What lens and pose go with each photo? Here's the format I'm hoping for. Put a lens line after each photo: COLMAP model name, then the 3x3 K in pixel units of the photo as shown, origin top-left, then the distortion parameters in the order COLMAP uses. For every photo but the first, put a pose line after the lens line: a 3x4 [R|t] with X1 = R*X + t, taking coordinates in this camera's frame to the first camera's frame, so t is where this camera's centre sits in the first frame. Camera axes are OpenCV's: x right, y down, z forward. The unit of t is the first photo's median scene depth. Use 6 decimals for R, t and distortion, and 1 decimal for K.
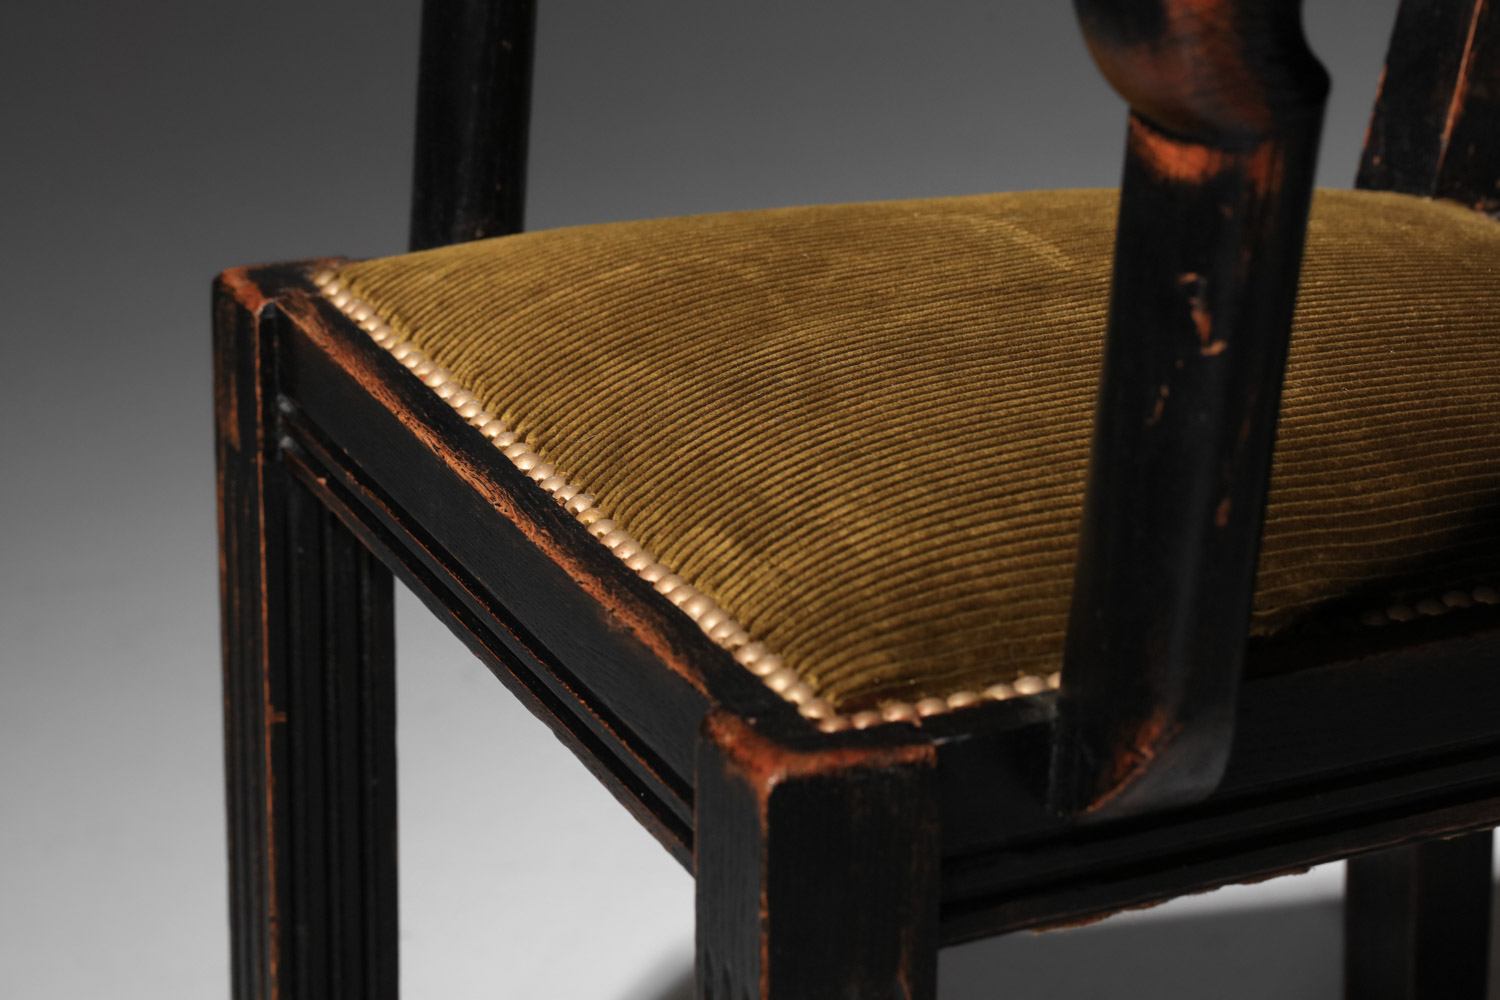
lens RADIAL K [[4703.7, 0, 756.3], [0, 4703.7, 506.9], [0, 0, 1]] dist [-0.015583, 0.000000]
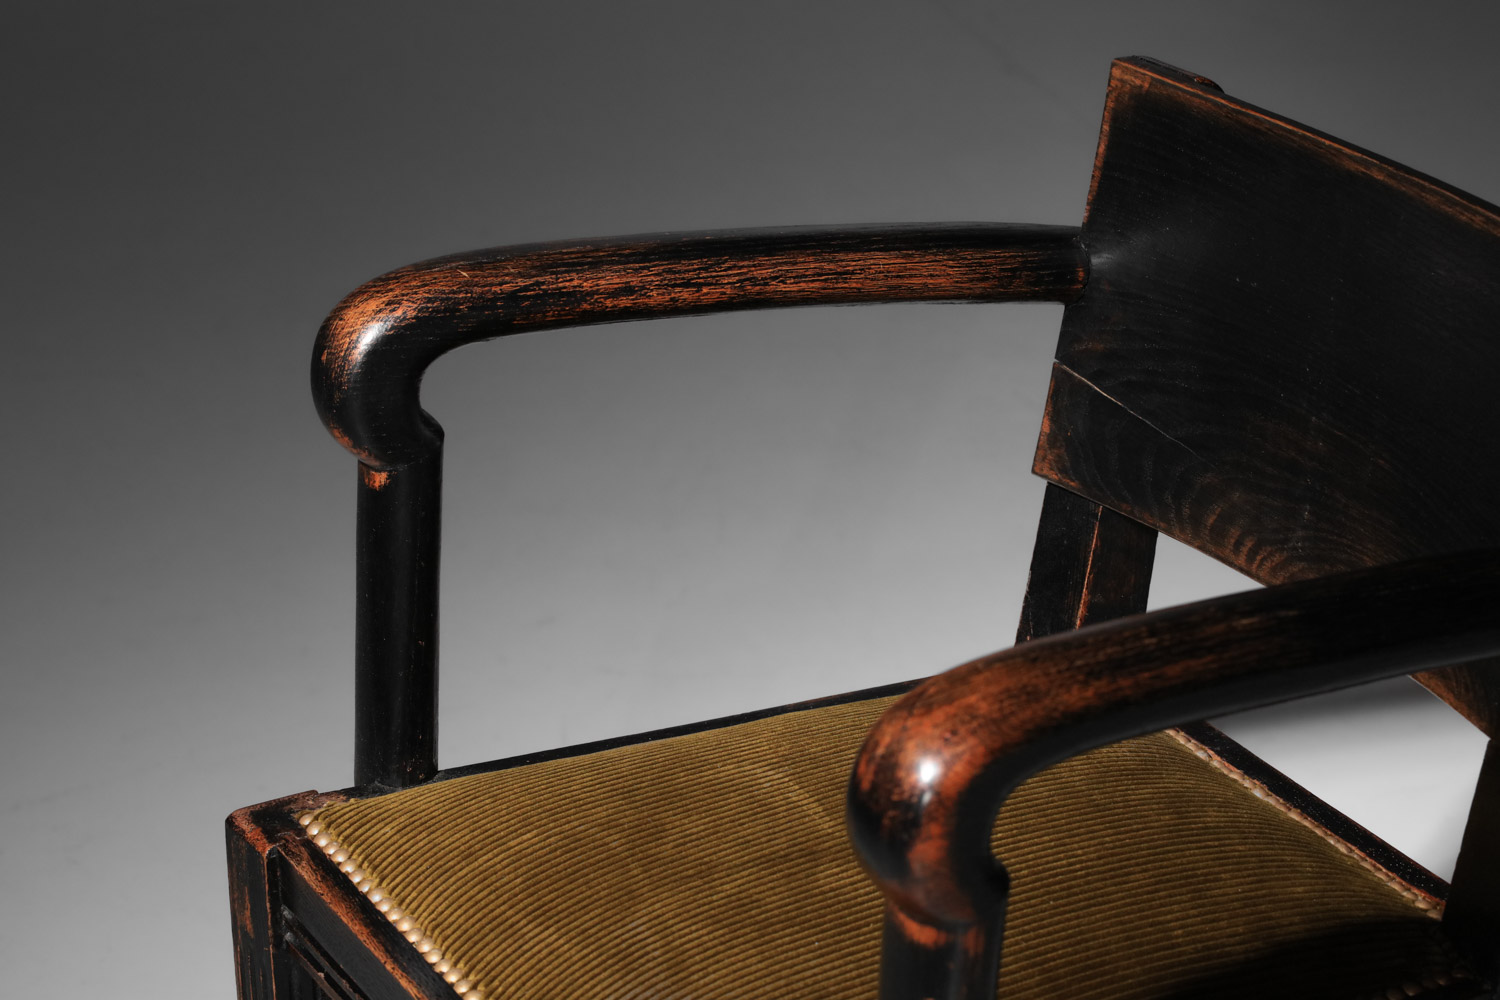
lens RADIAL K [[4703.7, 0, 743.1], [0, 4703.7, 494.7], [0, 0, 1]] dist [-0.015583, 0.000000]
pose [[0.995475, -0.064556, 0.069725, -0.057376], [0.058095, 0.994153, 0.091015, -0.291996], [-0.075193, -0.086553, 0.993406, -0.459797]]
